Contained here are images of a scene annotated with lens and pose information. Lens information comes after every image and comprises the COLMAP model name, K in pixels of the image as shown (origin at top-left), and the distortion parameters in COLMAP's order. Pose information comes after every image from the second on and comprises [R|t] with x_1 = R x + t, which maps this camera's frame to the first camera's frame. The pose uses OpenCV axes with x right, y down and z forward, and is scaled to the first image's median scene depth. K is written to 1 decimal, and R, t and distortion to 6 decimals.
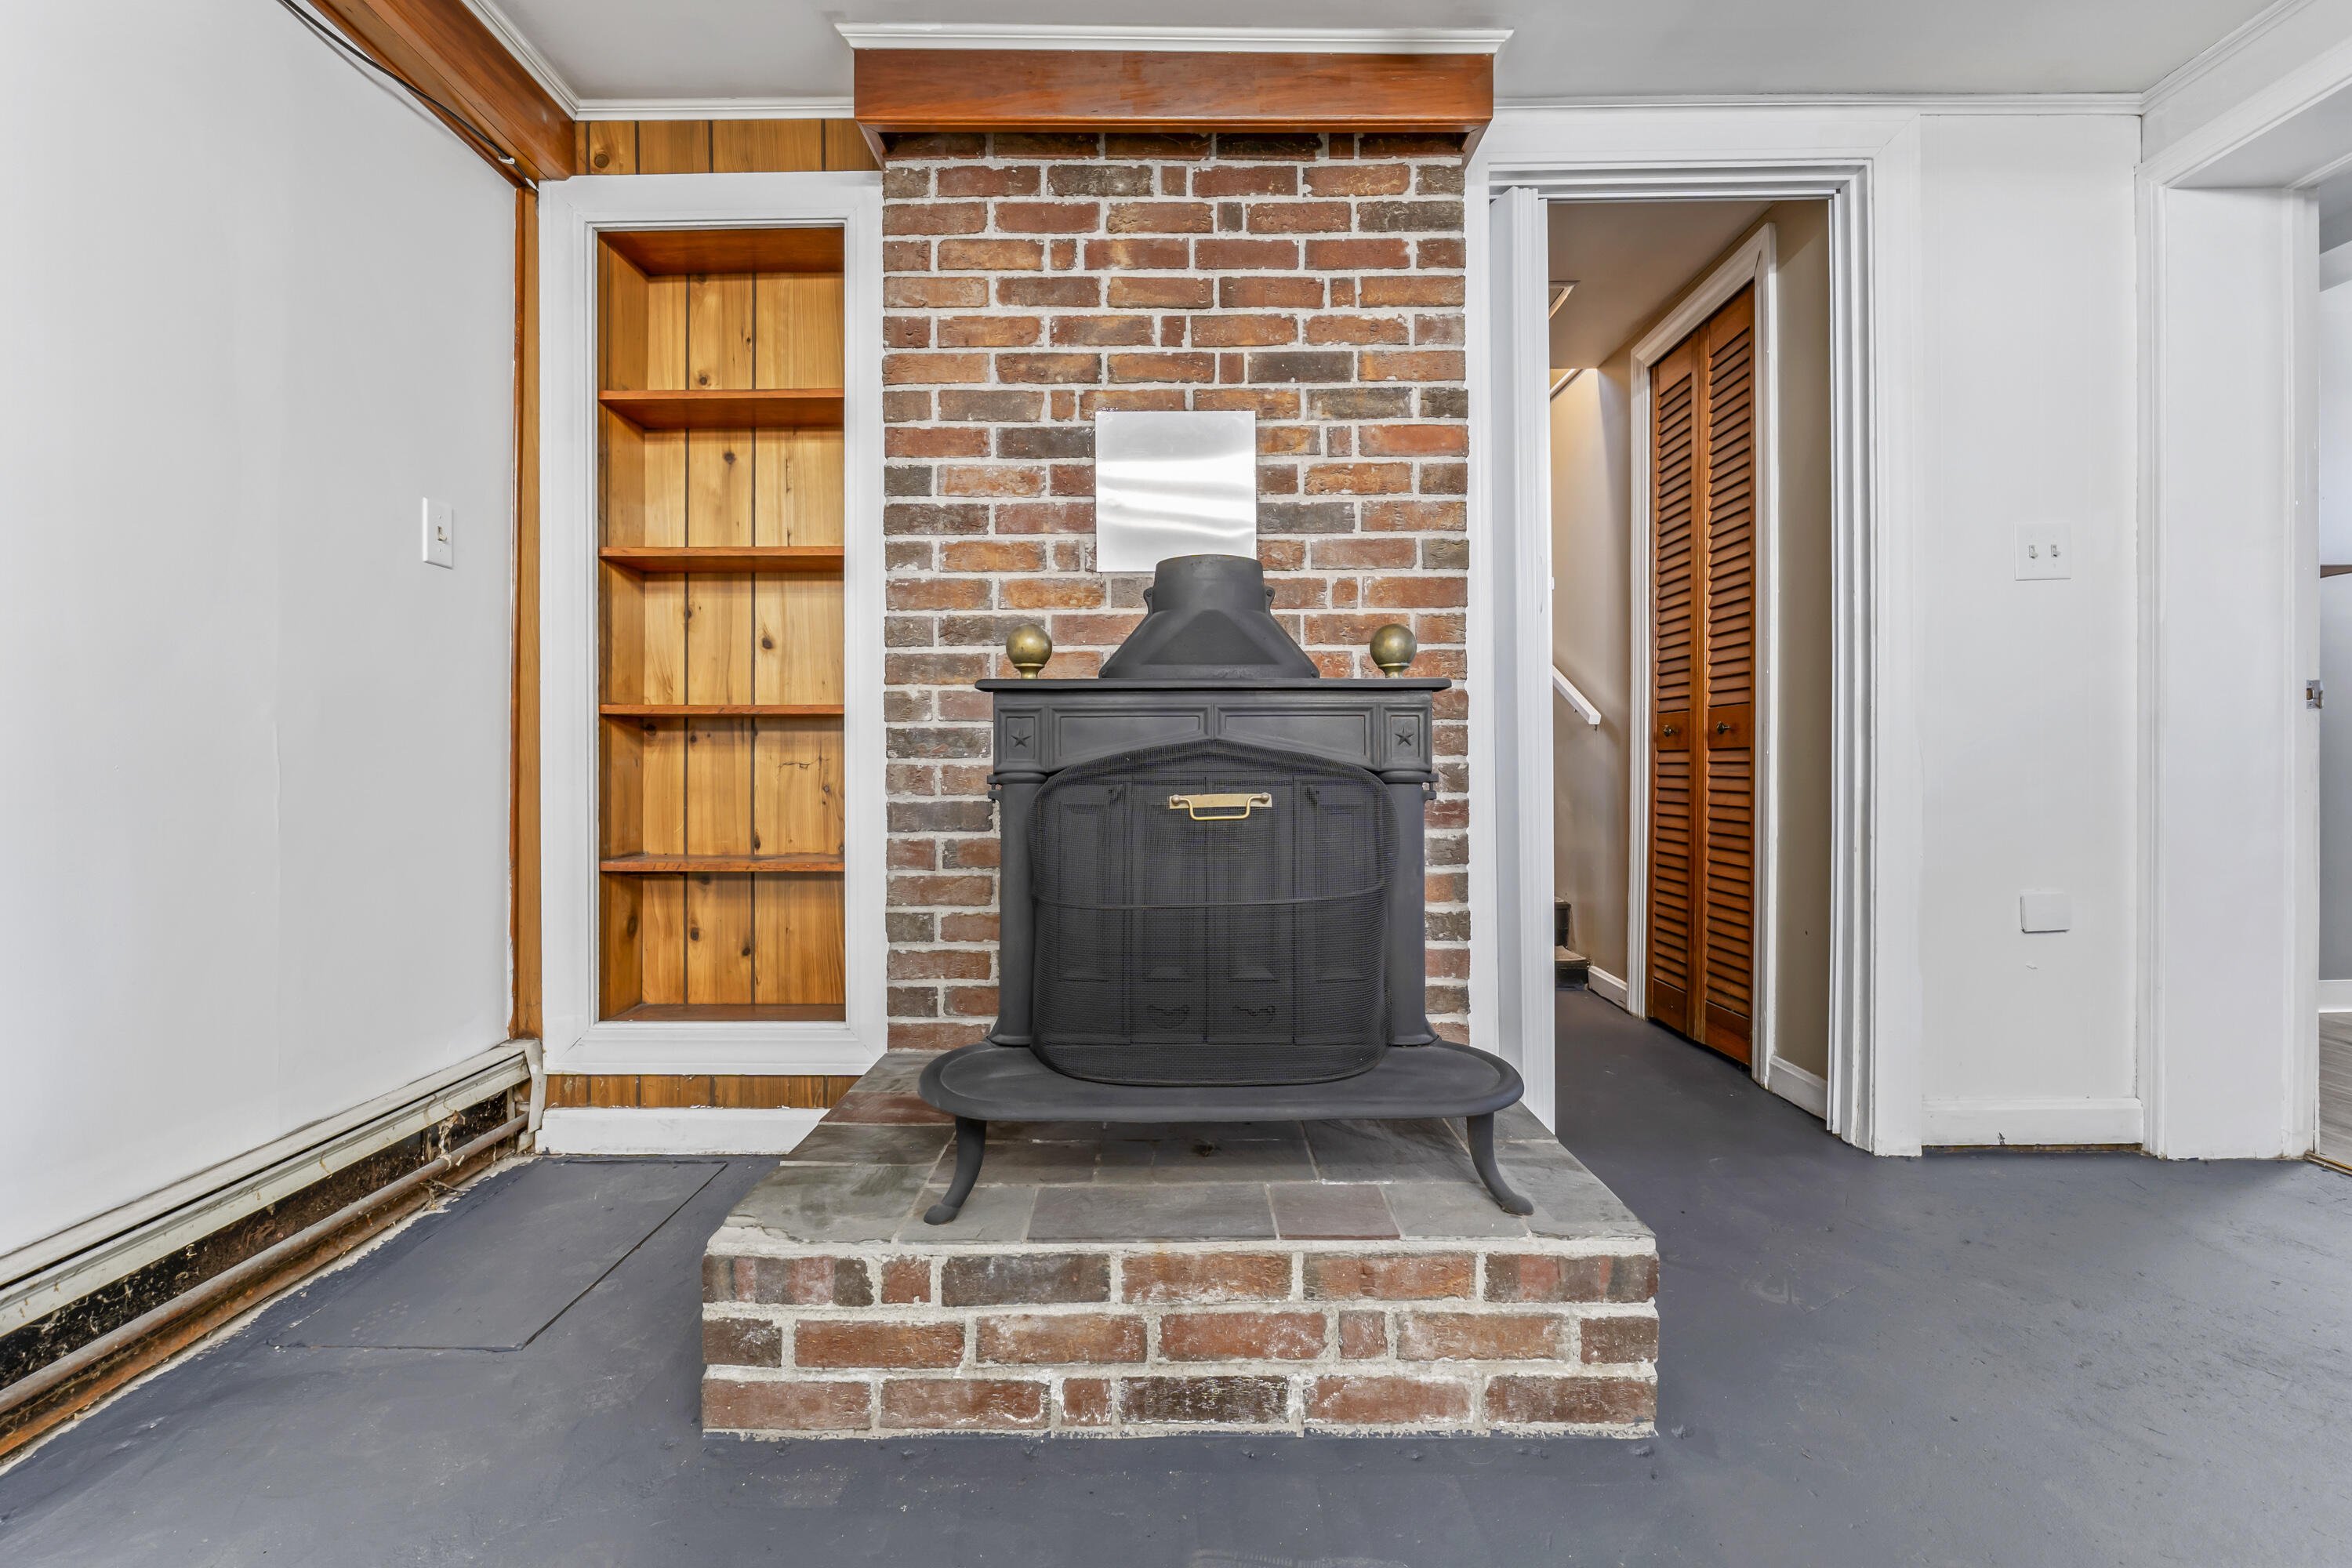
lens RADIAL K [[1001.9, 0, 1155.5], [0, 1001.9, 768.0], [0, 0, 1]] dist [-0.003724, -0.000164]
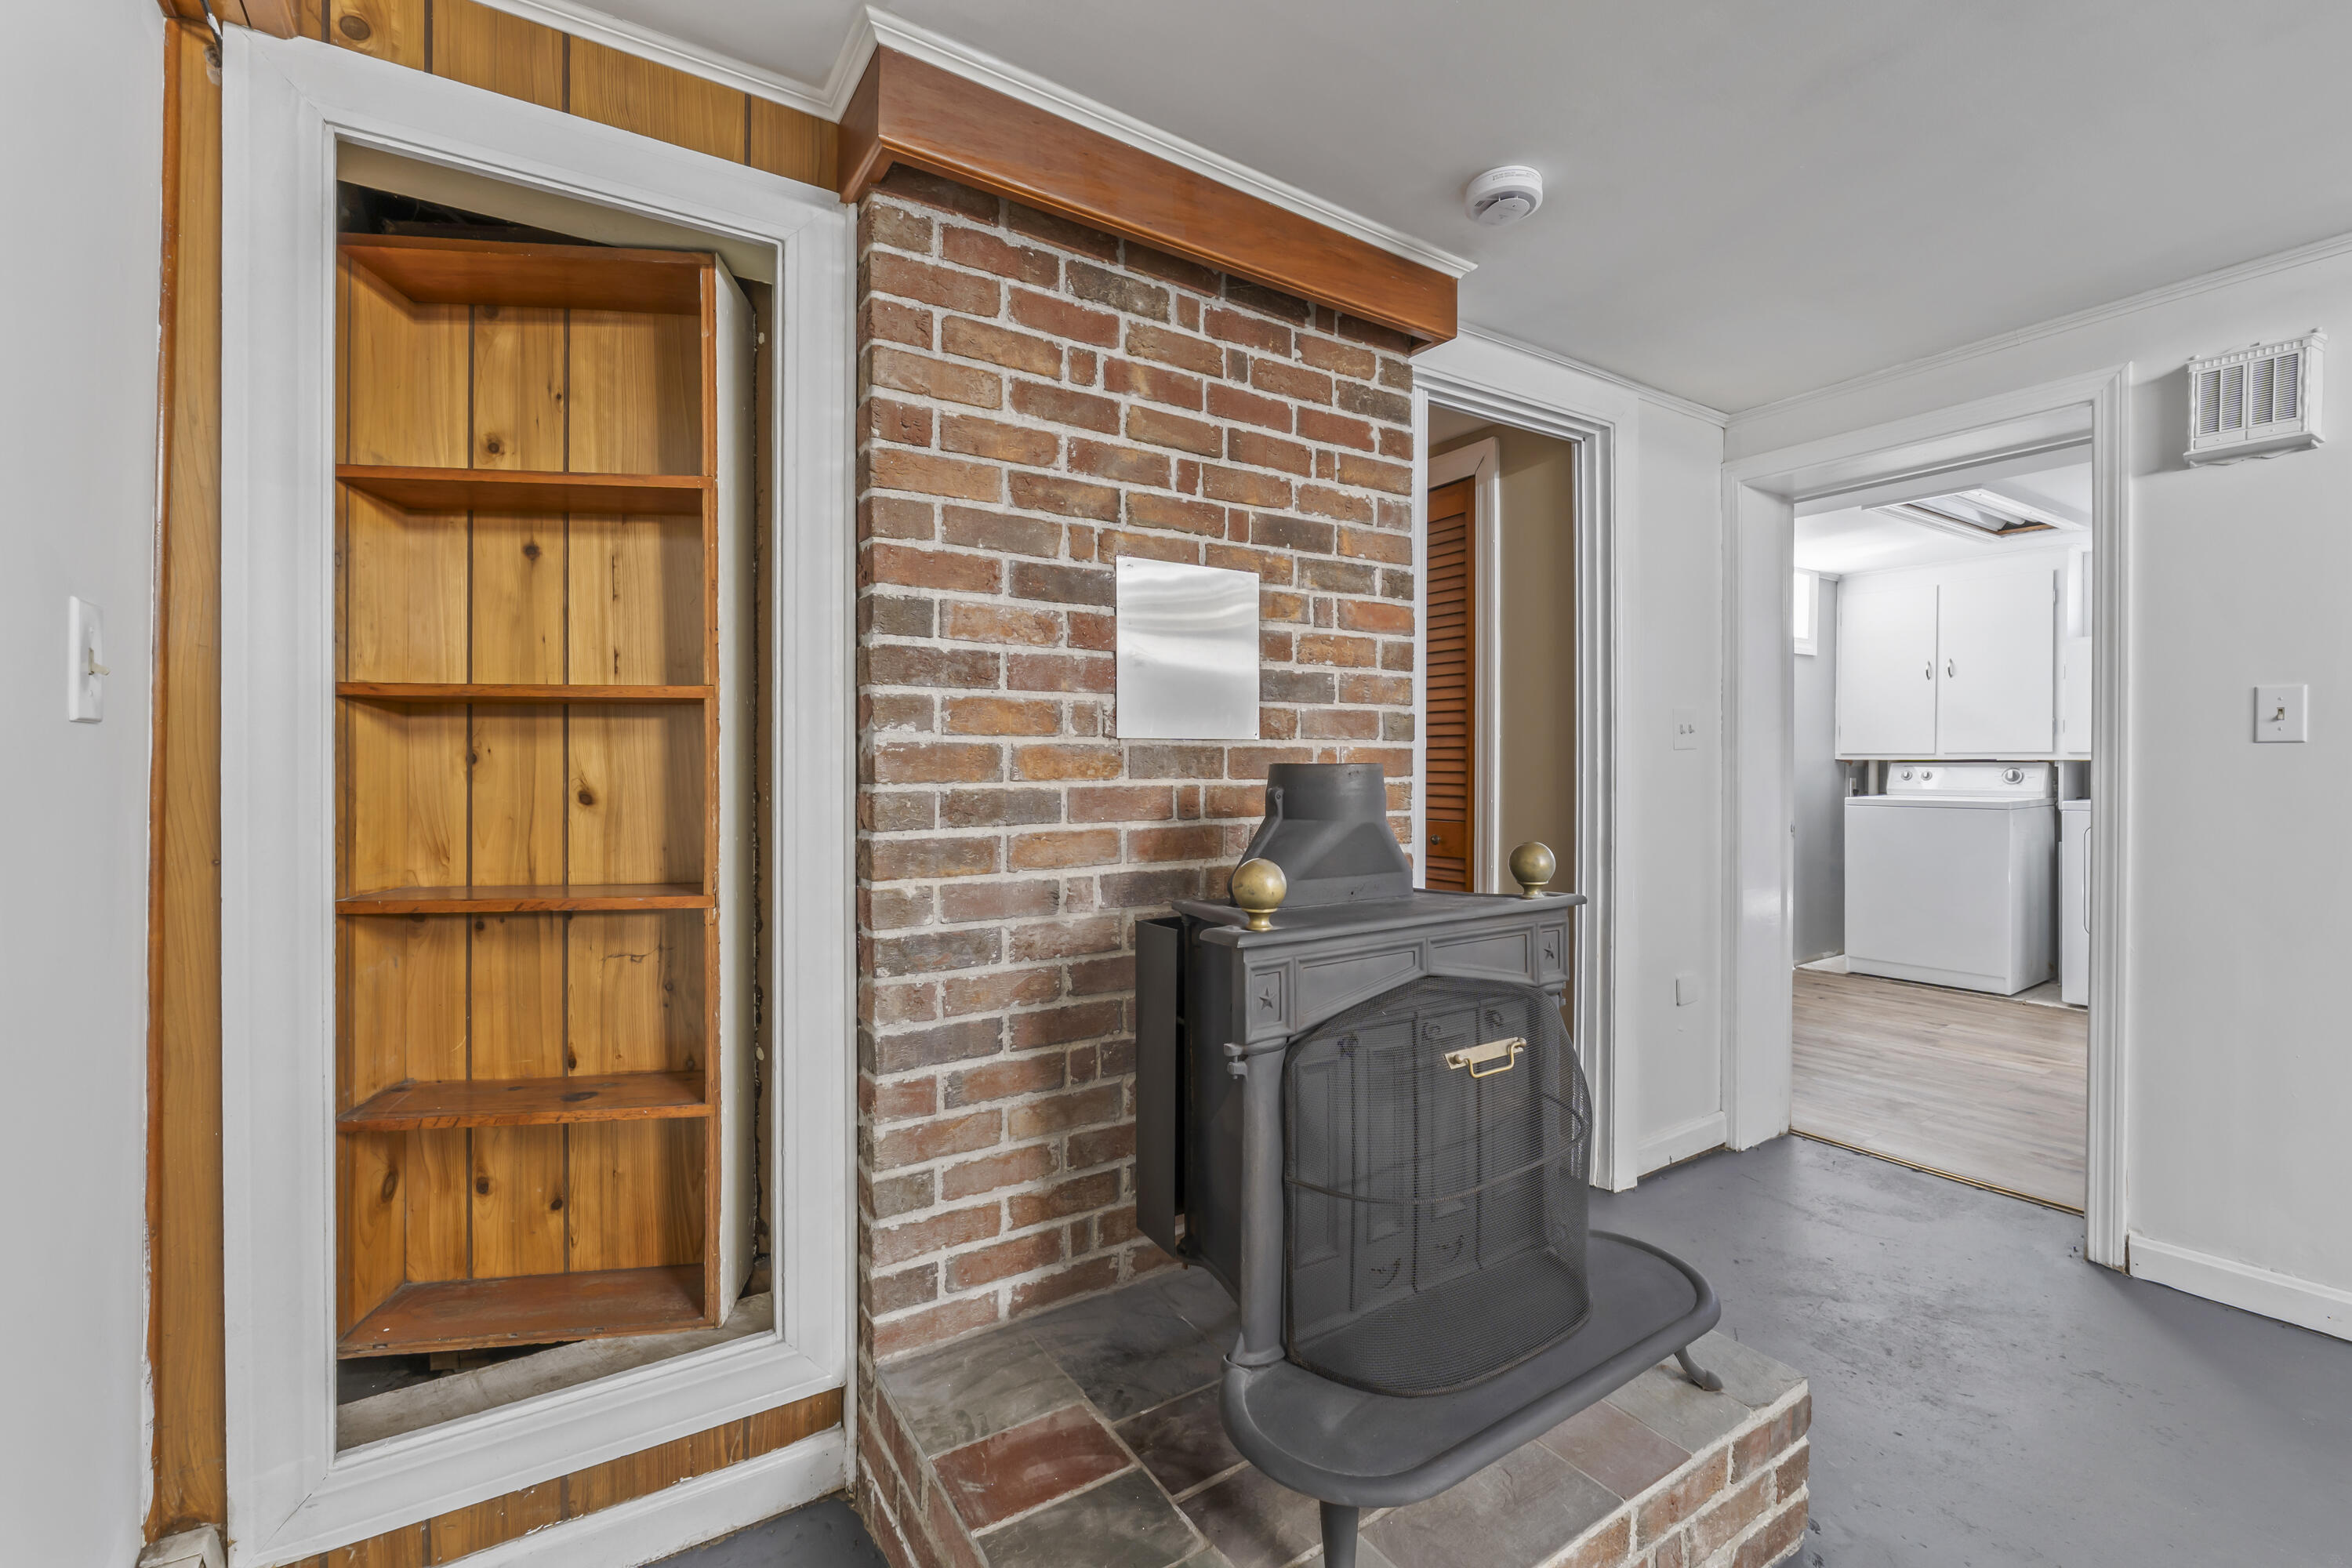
lens RADIAL K [[1001.9, 0, 1151.8], [0, 1001.9, 771.6], [0, 0, 1]] dist [-0.003724, -0.000164]
pose [[0.839386, -0.001858, 0.543532, -0.507609], [0.003733, 0.999990, -0.002347, -0.164754], [-0.543523, 0.003999, 0.839385, 0.250412]]
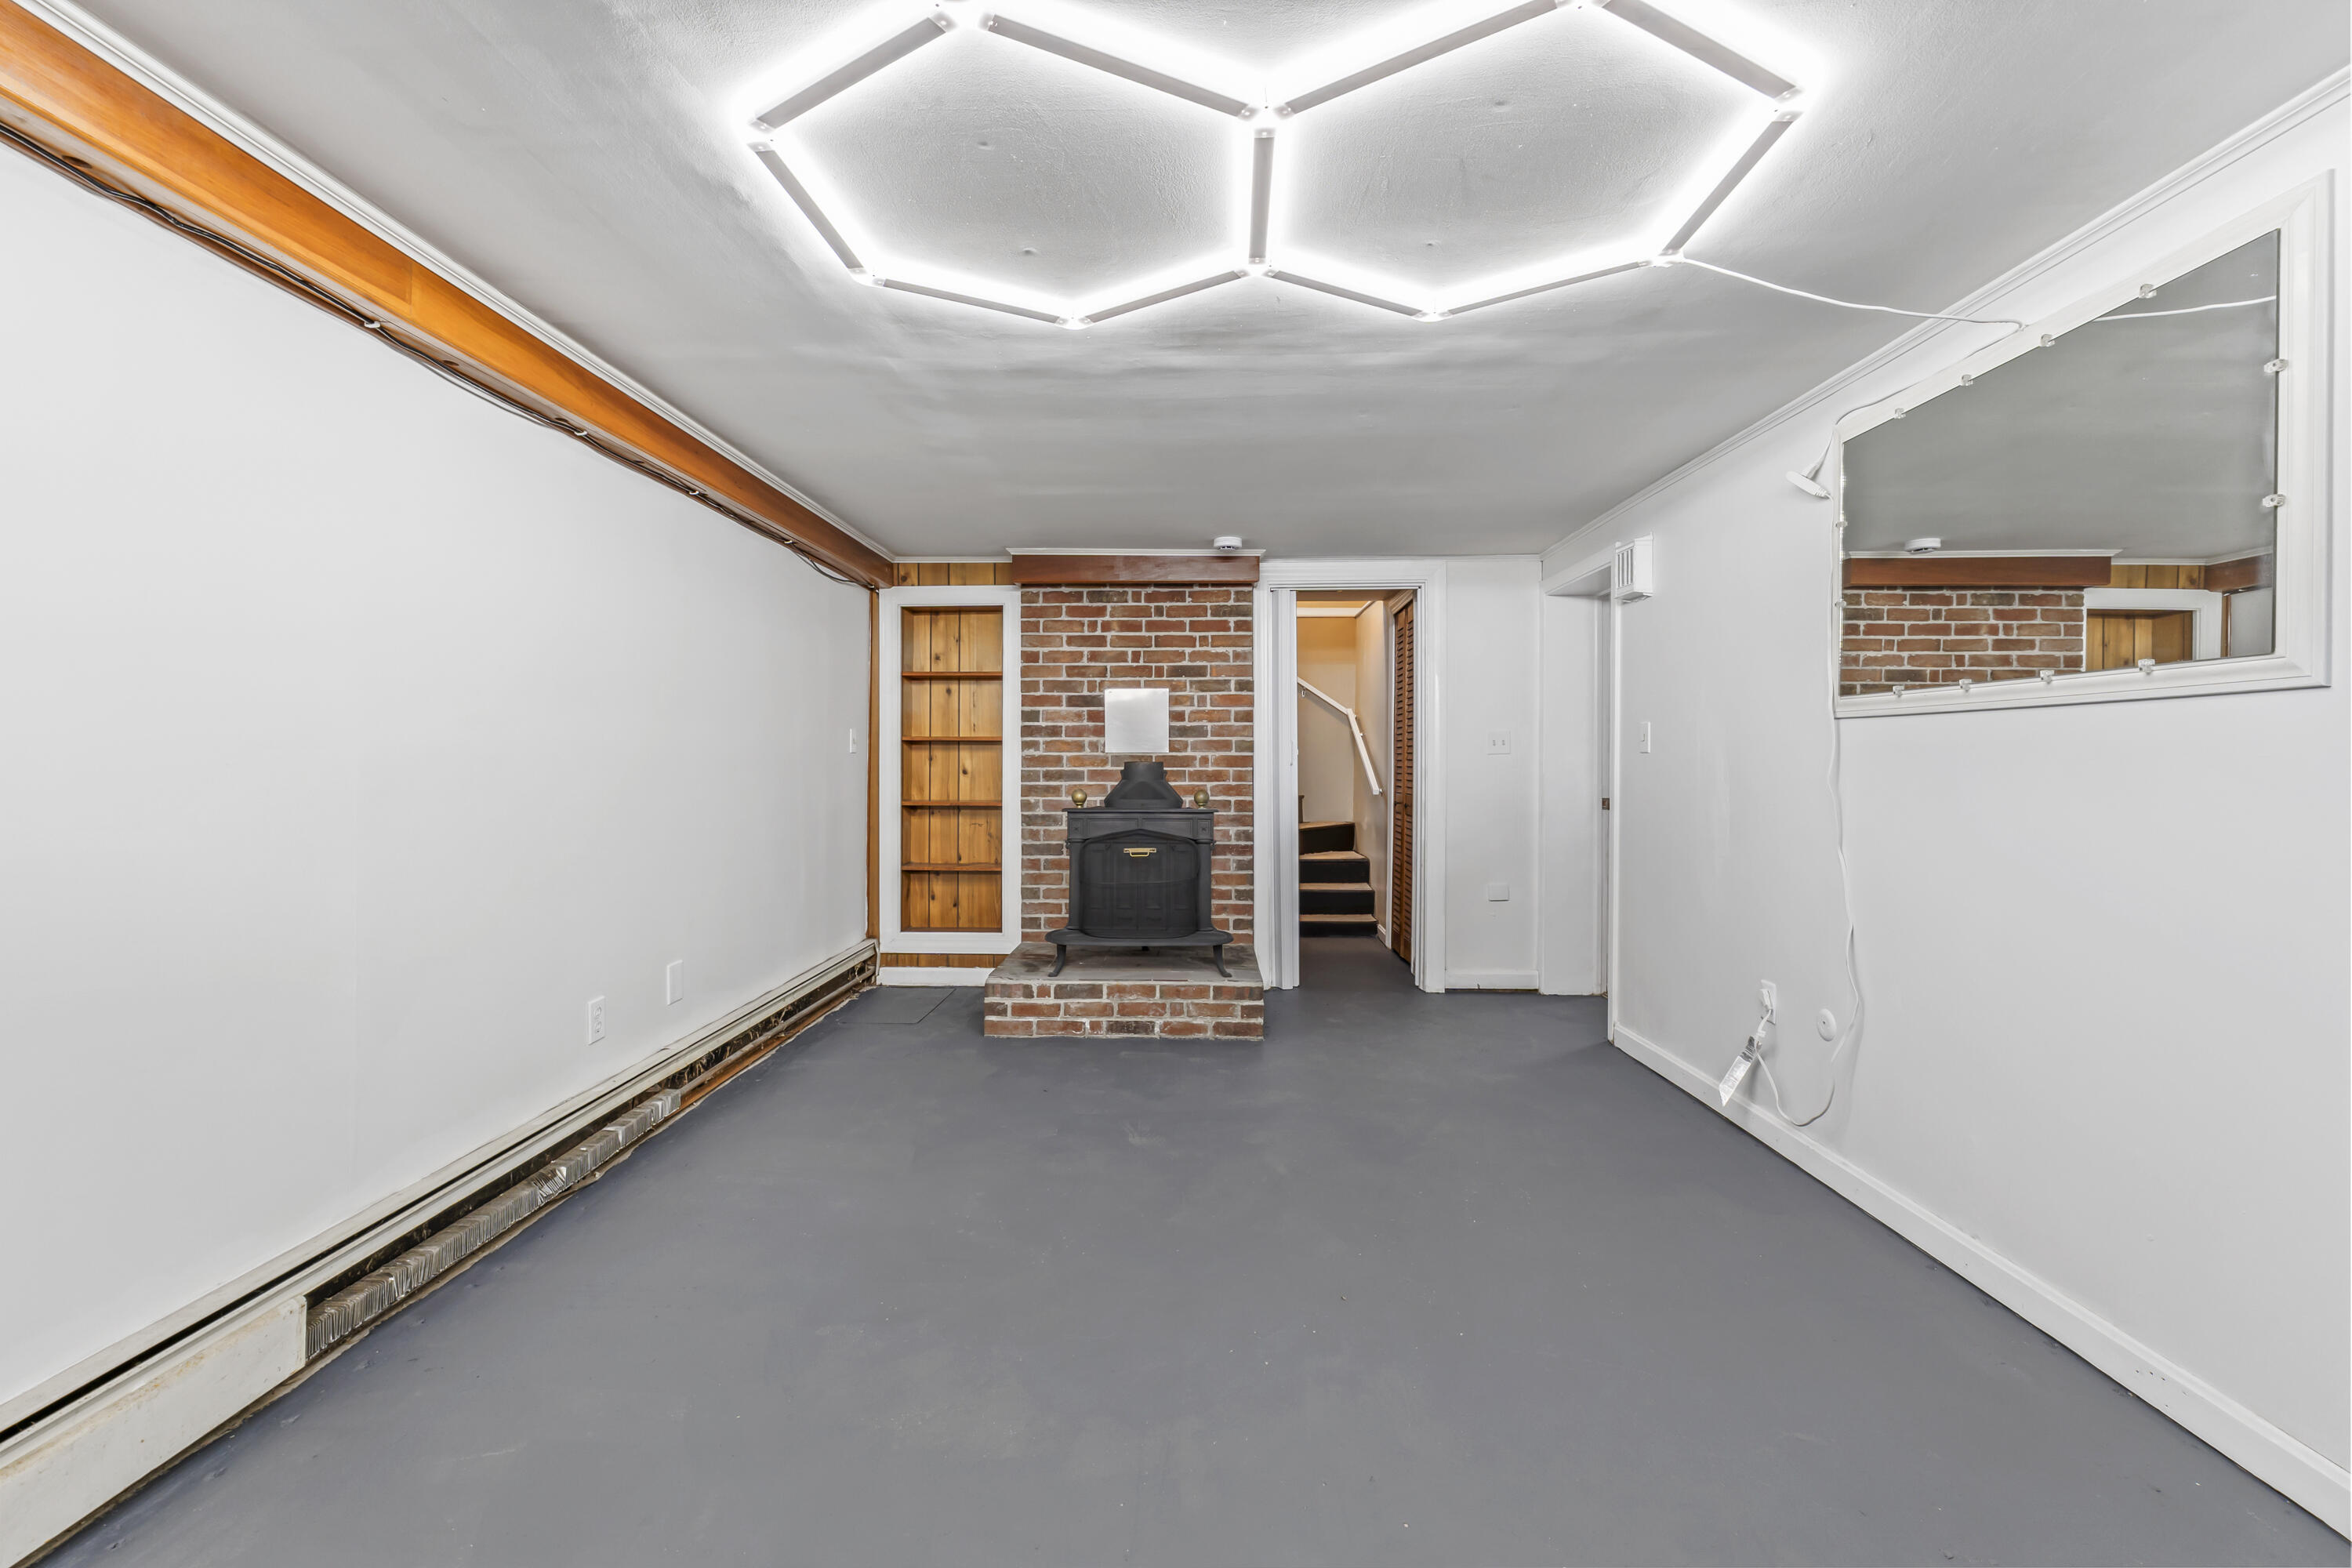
lens RADIAL K [[1001.9, 0, 1156.6], [0, 1001.9, 773.5], [0, 0, 1]] dist [-0.003724, -0.000164]
pose [[0.999348, 0.005038, -0.035746, 0.160227], [-0.004754, 0.999957, 0.008014, -0.164478], [0.035784, -0.007839, 0.999329, -1.504504]]
